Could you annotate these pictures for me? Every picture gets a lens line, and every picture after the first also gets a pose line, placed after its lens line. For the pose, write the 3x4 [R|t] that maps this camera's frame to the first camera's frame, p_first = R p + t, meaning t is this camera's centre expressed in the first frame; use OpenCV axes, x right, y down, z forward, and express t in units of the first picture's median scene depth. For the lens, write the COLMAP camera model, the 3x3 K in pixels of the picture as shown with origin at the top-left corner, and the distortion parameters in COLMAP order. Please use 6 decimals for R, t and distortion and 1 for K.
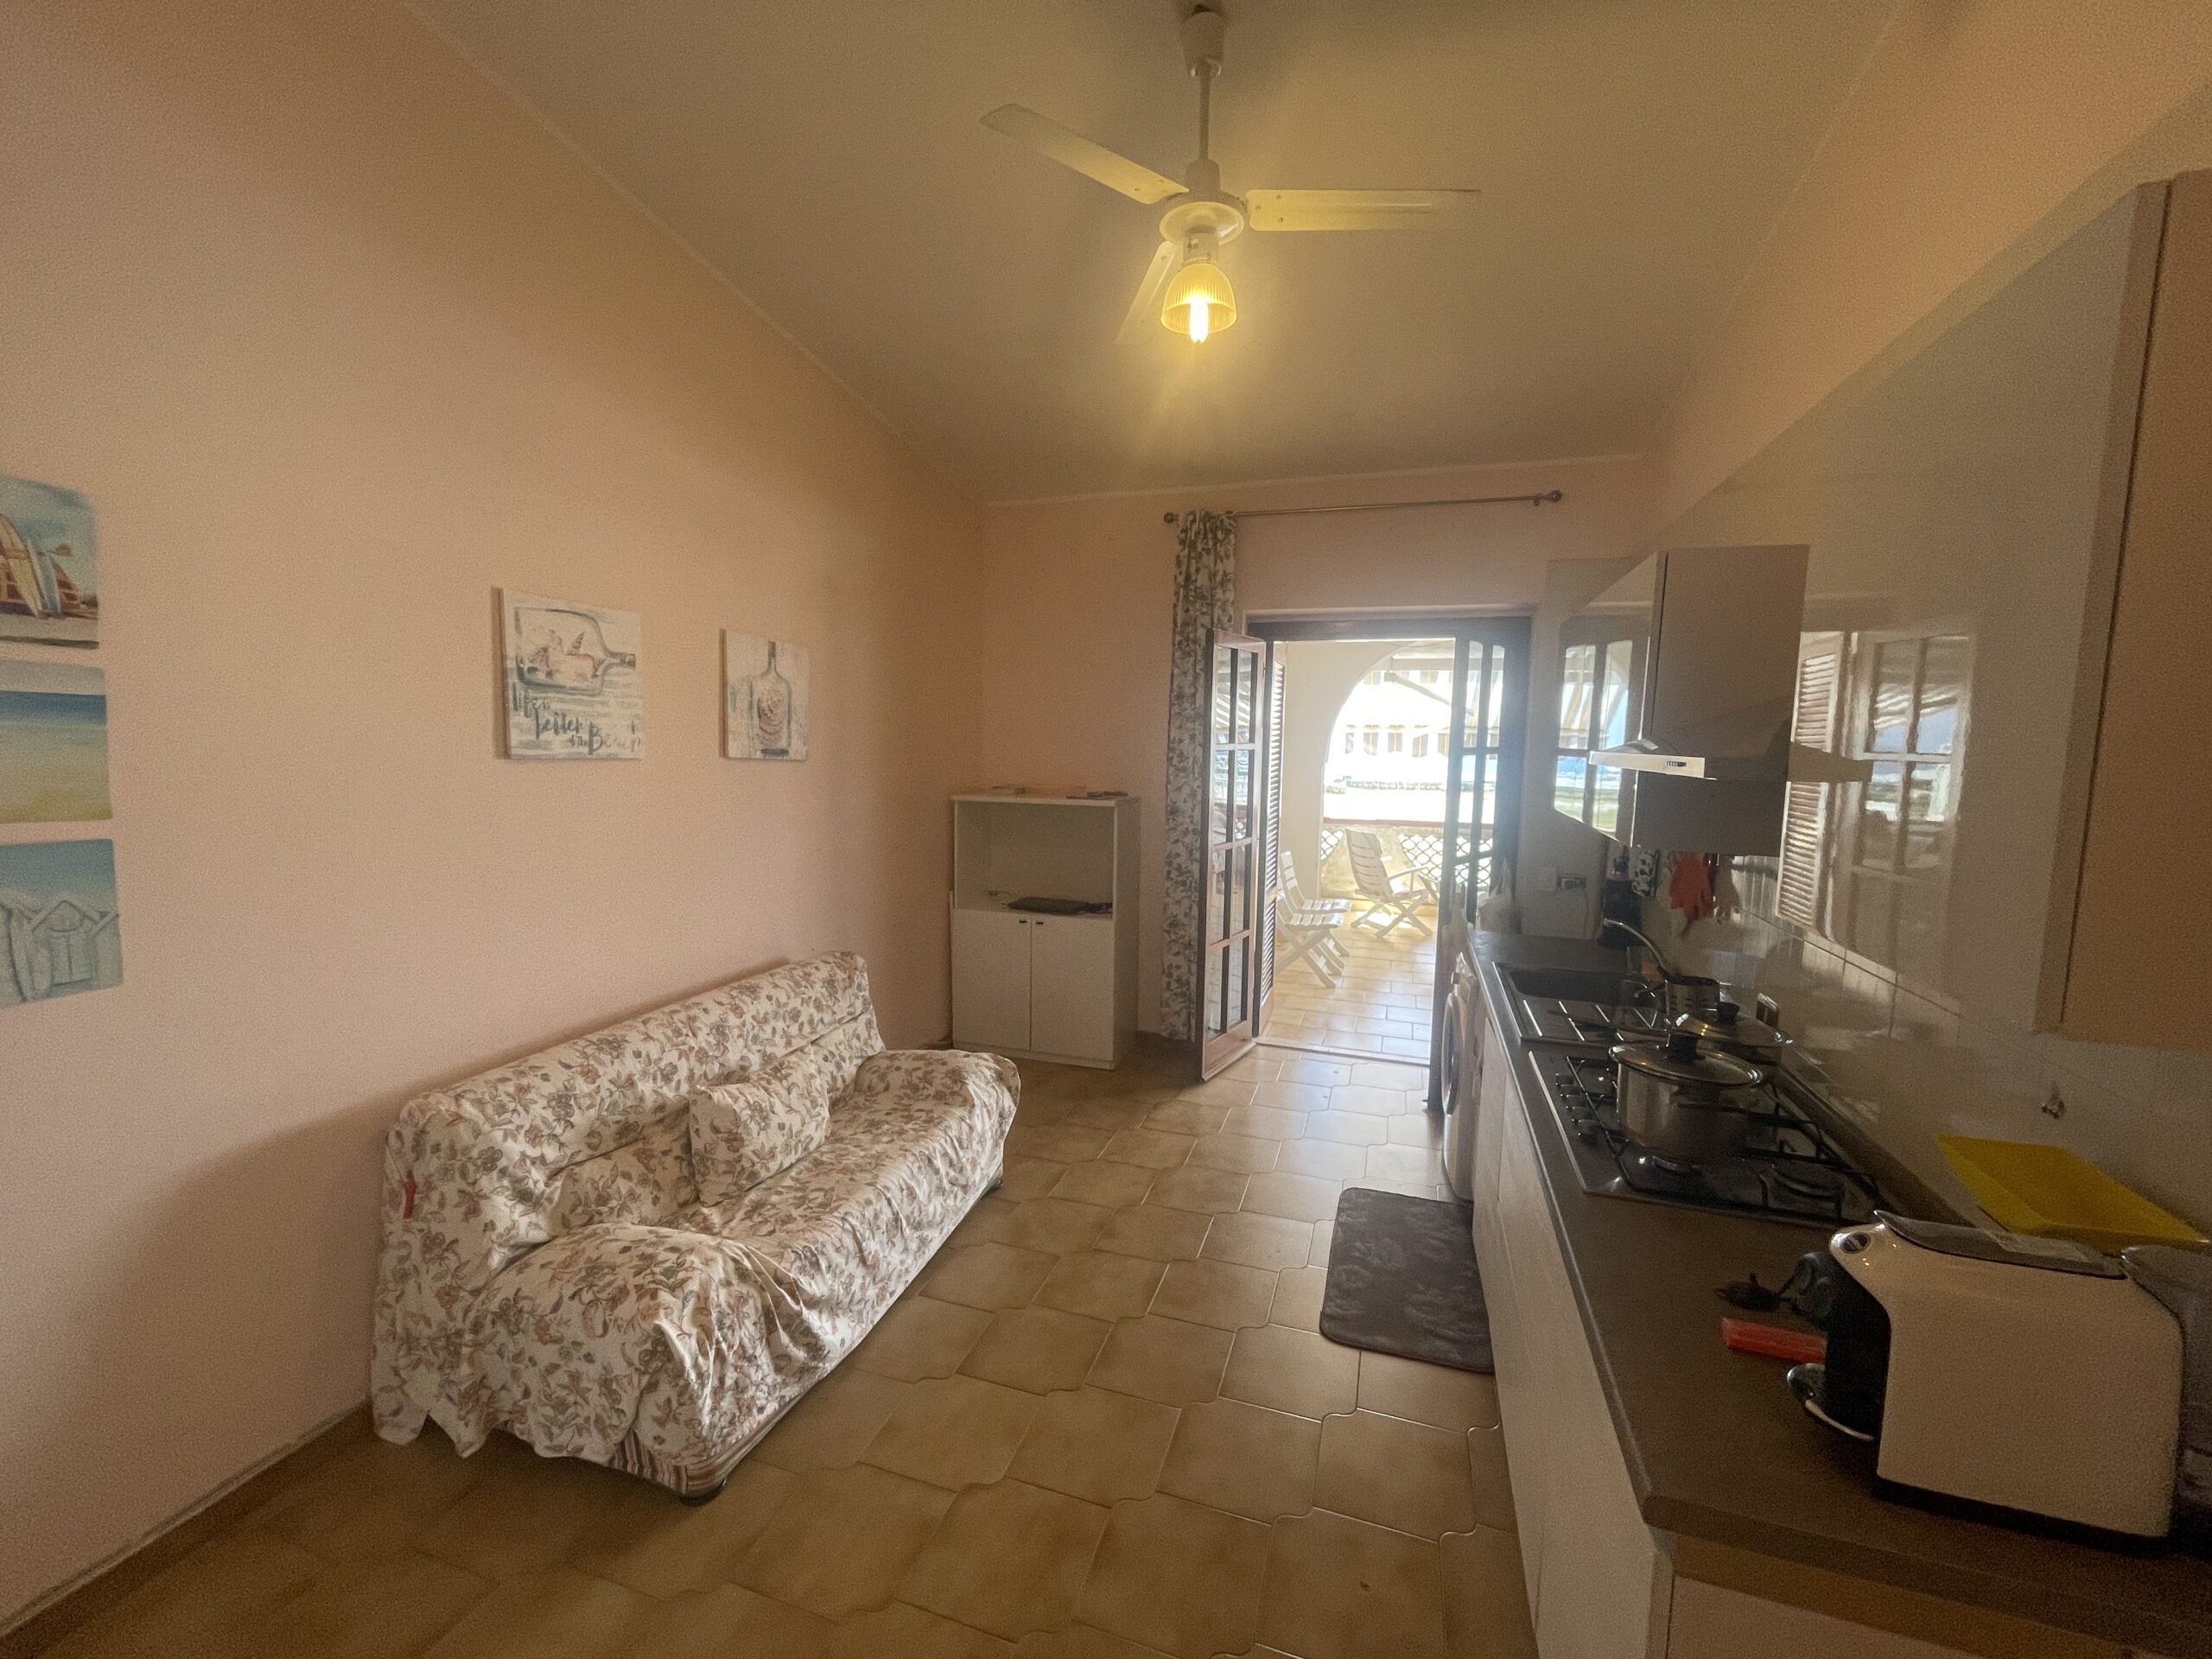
lens RADIAL K [[889.0, 0, 1104.0], [0, 889.0, 833.1], [0, 0, 1]] dist [-0.000409, -0.001741]
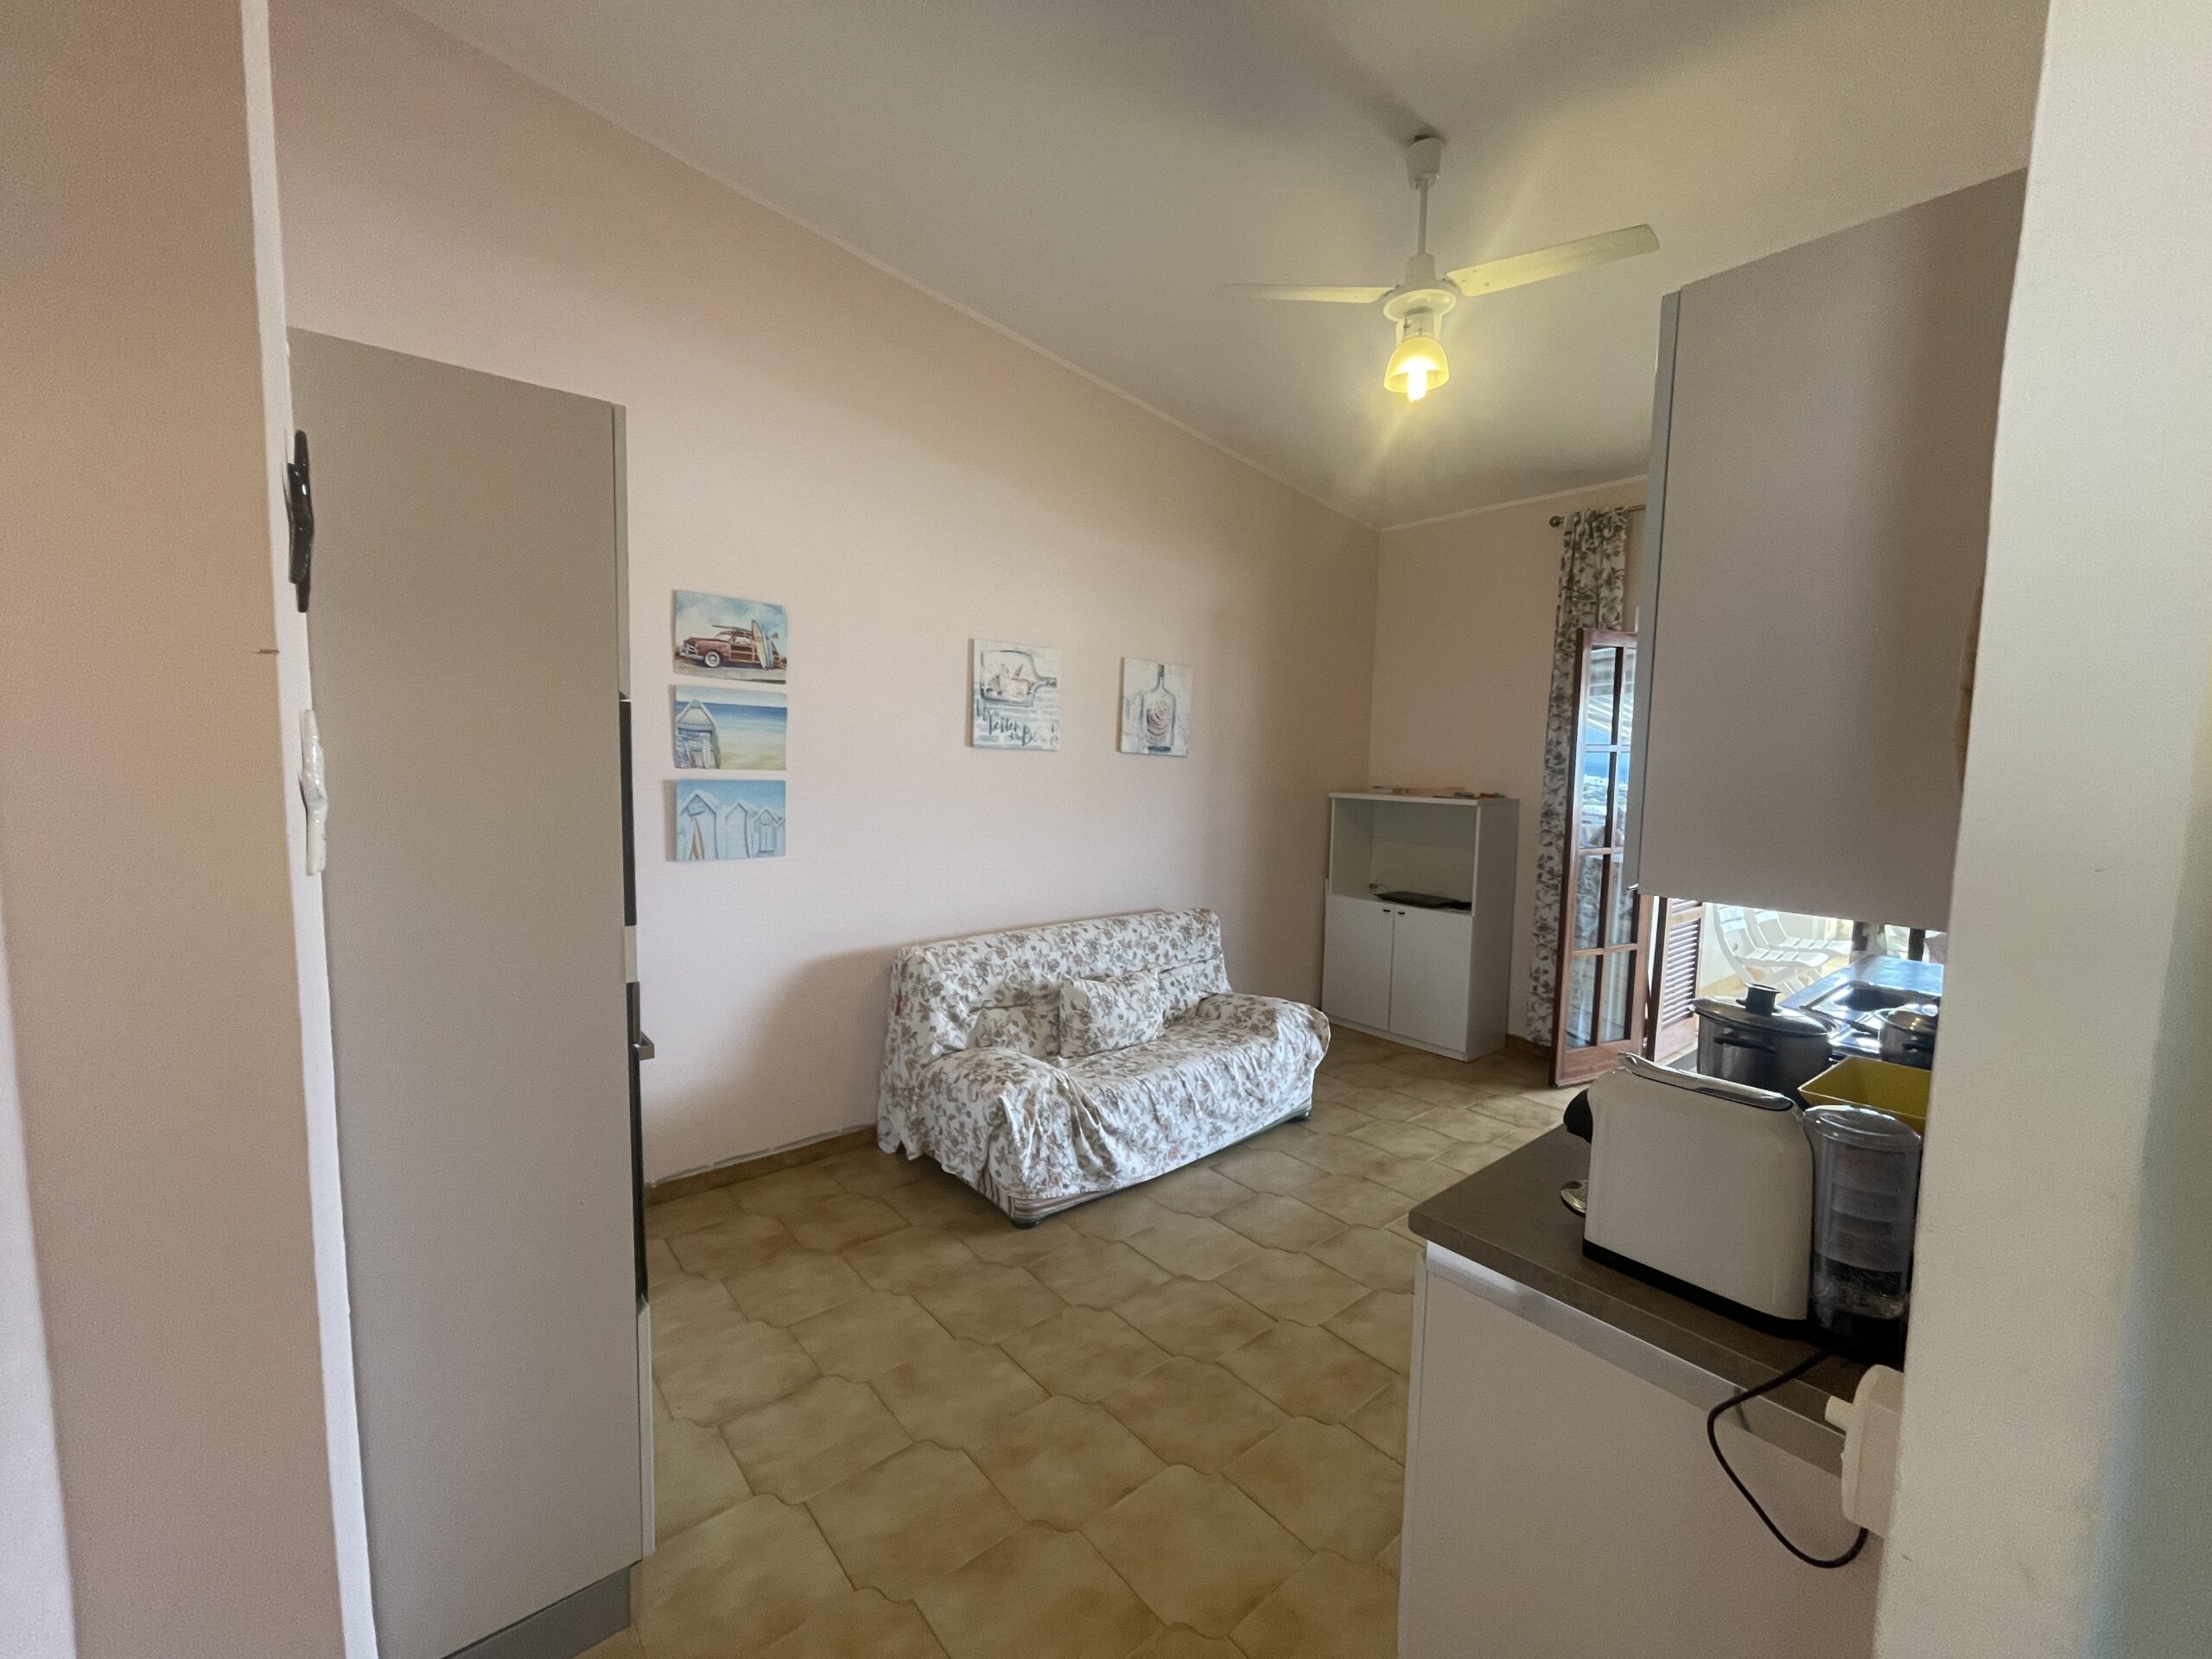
lens RADIAL K [[889.0, 0, 1109.6], [0, 889.0, 826.1], [0, 0, 1]] dist [-0.000409, -0.001741]
pose [[0.851073, 0.041144, -0.523432, 0.340978], [-0.058059, 0.998186, -0.015940, 0.063030], [0.521827, 0.043956, 0.851918, -0.192717]]
